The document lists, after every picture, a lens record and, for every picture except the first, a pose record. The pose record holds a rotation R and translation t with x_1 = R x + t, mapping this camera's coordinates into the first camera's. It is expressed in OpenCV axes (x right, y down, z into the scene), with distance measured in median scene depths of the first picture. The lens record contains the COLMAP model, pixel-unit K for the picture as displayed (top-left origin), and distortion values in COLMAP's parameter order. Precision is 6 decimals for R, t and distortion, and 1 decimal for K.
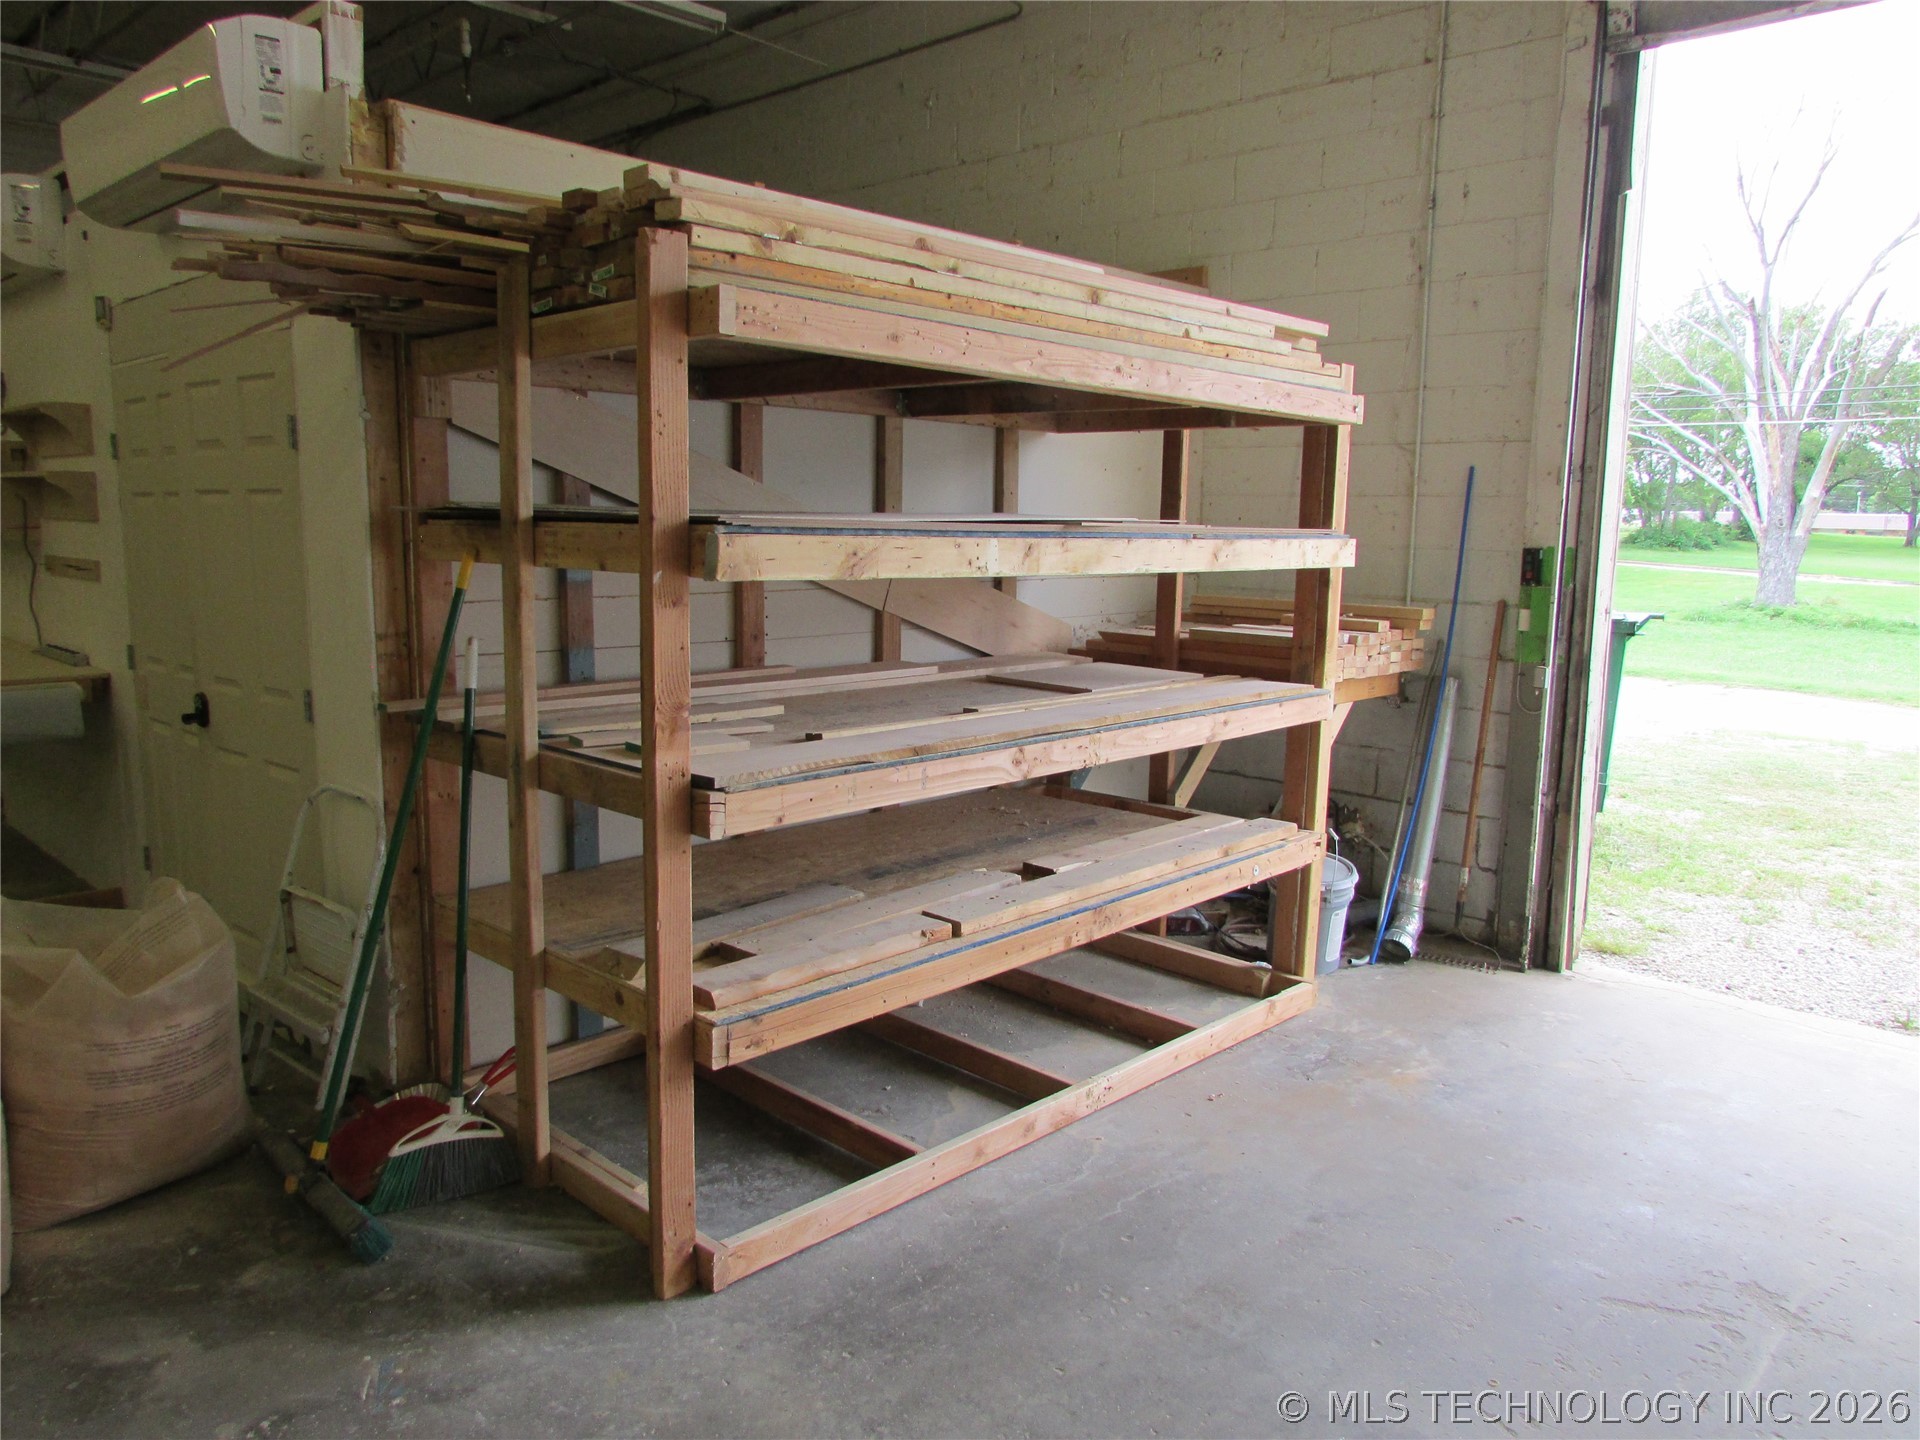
lens RADIAL K [[1367.4, 0, 954.0], [0, 1367.4, 728.1], [0, 0, 1]] dist [-0.030718, 0.008293]
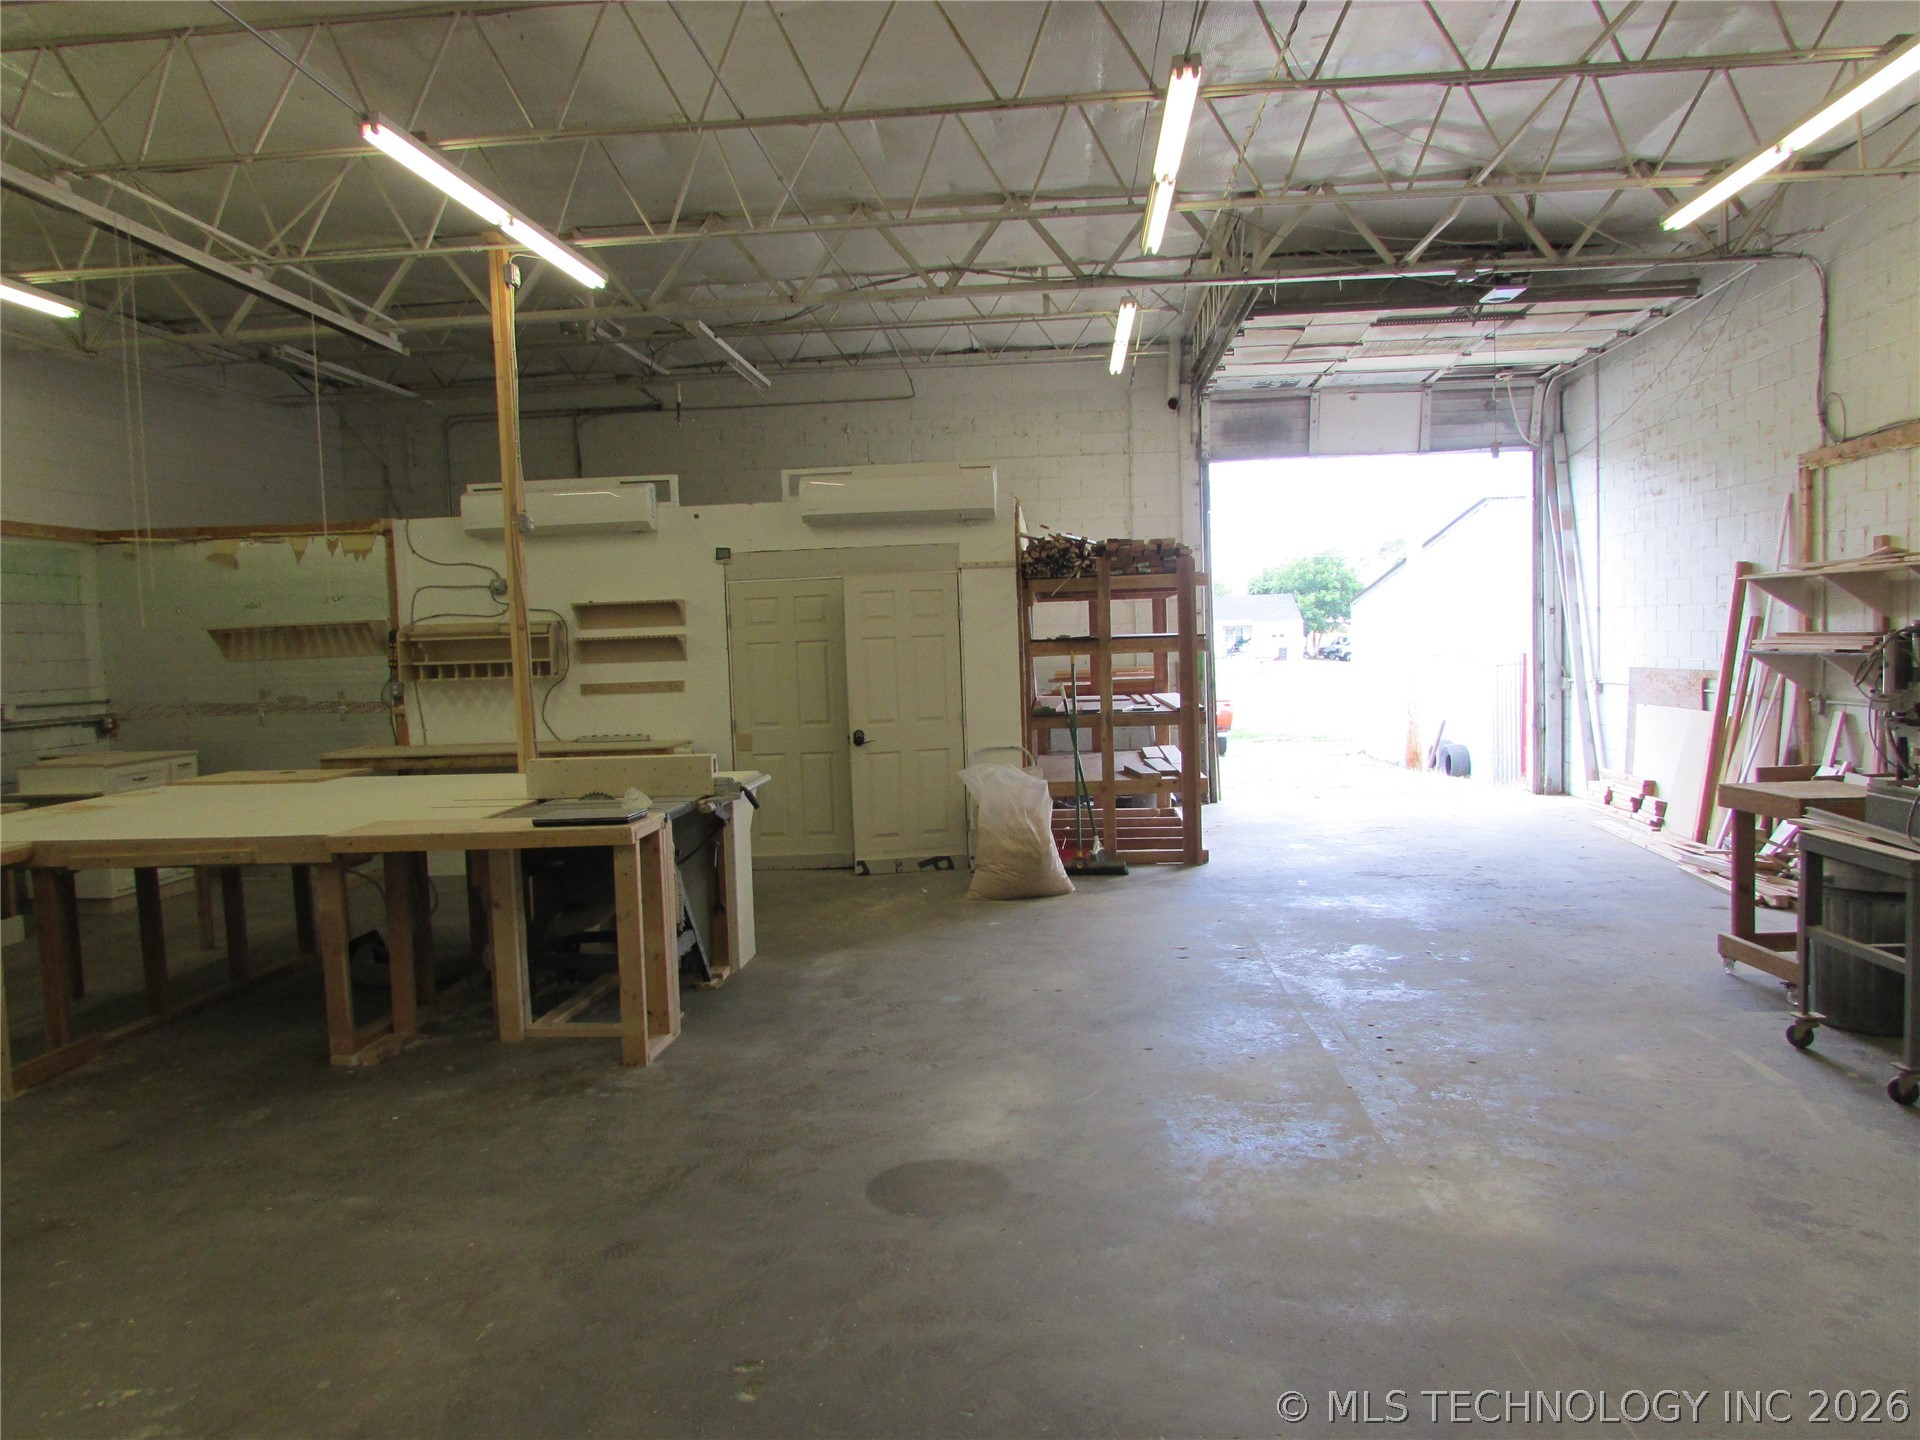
lens RADIAL K [[1367.4, 0, 954.0], [0, 1367.4, 728.1], [0, 0, 1]] dist [-0.030718, 0.008293]
pose [[0.772168, -0.082939, 0.629982, -1.723606], [0.144839, 0.988319, -0.047414, 0.096869], [-0.618690, 0.127857, 0.775161, -0.788694]]
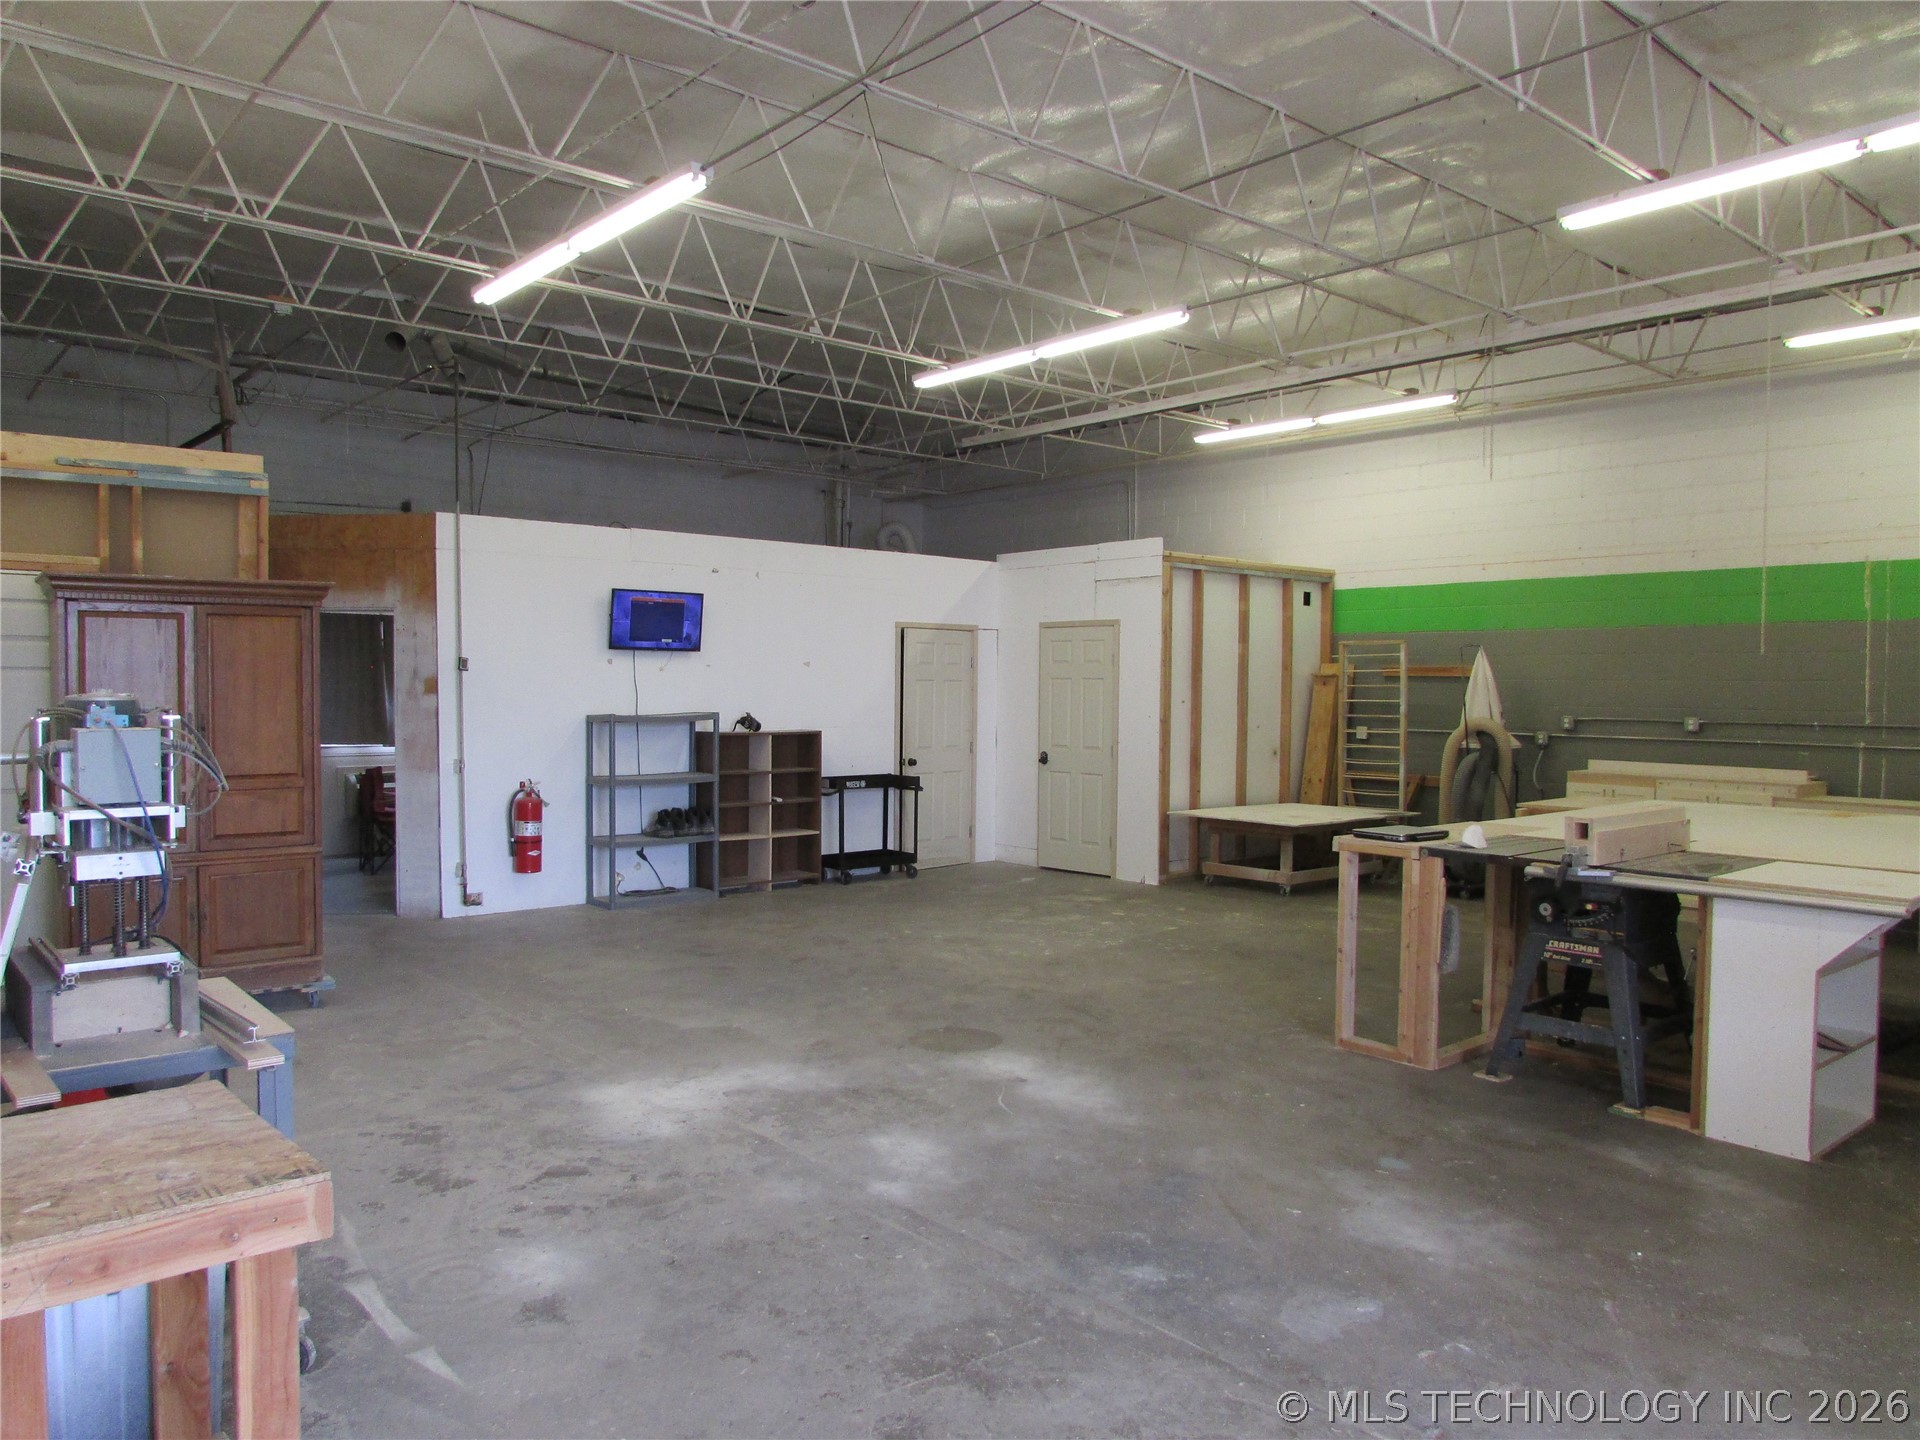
lens RADIAL K [[1388.9, 0, 964.7], [0, 1388.9, 768.9], [0, 0, 1]] dist [-0.039332, 0.001255]
pose [[-0.100422, 0.048234, -0.993775, 0.094646], [-0.167506, 0.983747, 0.064674, -0.002612], [0.980743, 0.172958, -0.090711, 0.002733]]
